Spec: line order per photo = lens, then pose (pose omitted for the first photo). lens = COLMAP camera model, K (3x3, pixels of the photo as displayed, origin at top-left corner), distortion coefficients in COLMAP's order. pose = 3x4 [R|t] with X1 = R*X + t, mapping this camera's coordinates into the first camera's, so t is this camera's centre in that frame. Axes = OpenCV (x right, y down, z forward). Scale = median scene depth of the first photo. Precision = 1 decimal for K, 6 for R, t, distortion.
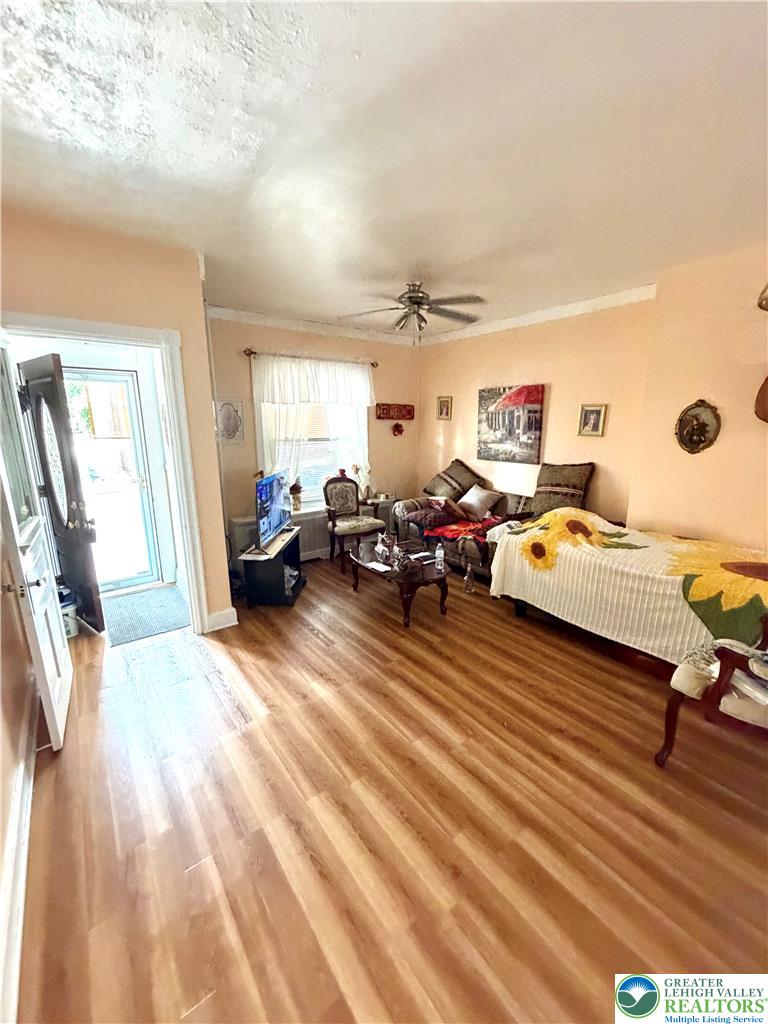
lens RADIAL K [[409.3, 0, 380.9], [0, 409.3, 511.0], [0, 0, 1]] dist [-0.002170, 0.000334]
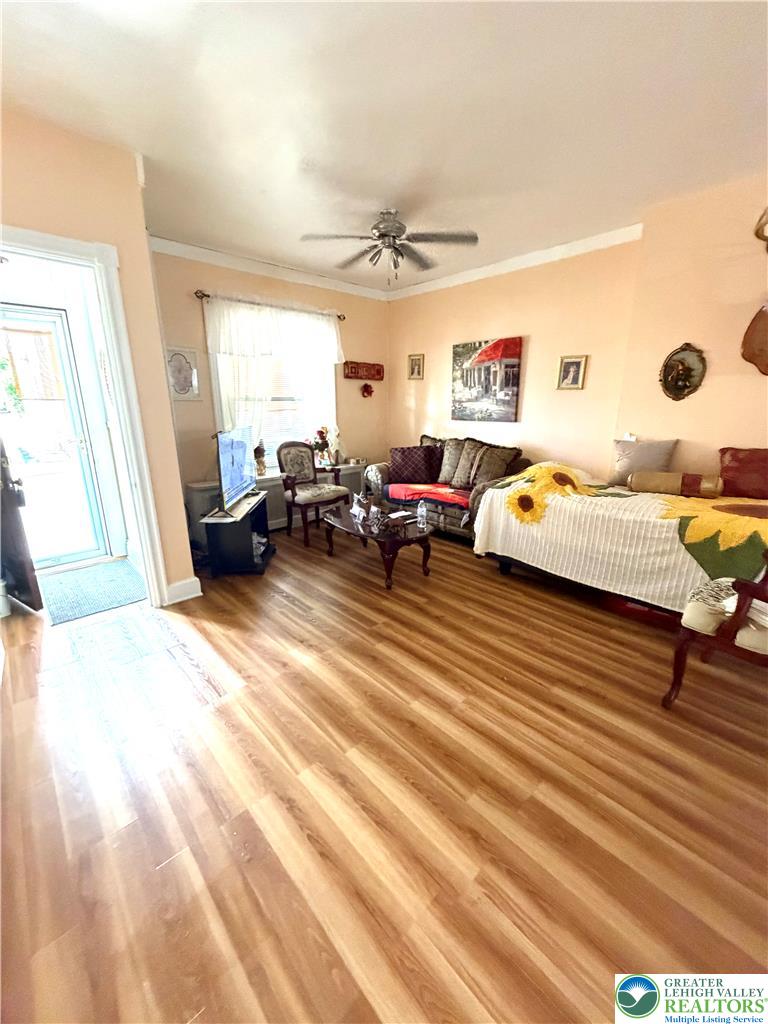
lens RADIAL K [[409.3, 0, 381.8], [0, 409.3, 512.7], [0, 0, 1]] dist [-0.002170, 0.000334]
pose [[0.994970, -0.025806, 0.096788, -0.047021], [0.020985, 0.998504, 0.050498, 0.070901], [-0.097947, -0.048213, 0.994023, 0.091874]]
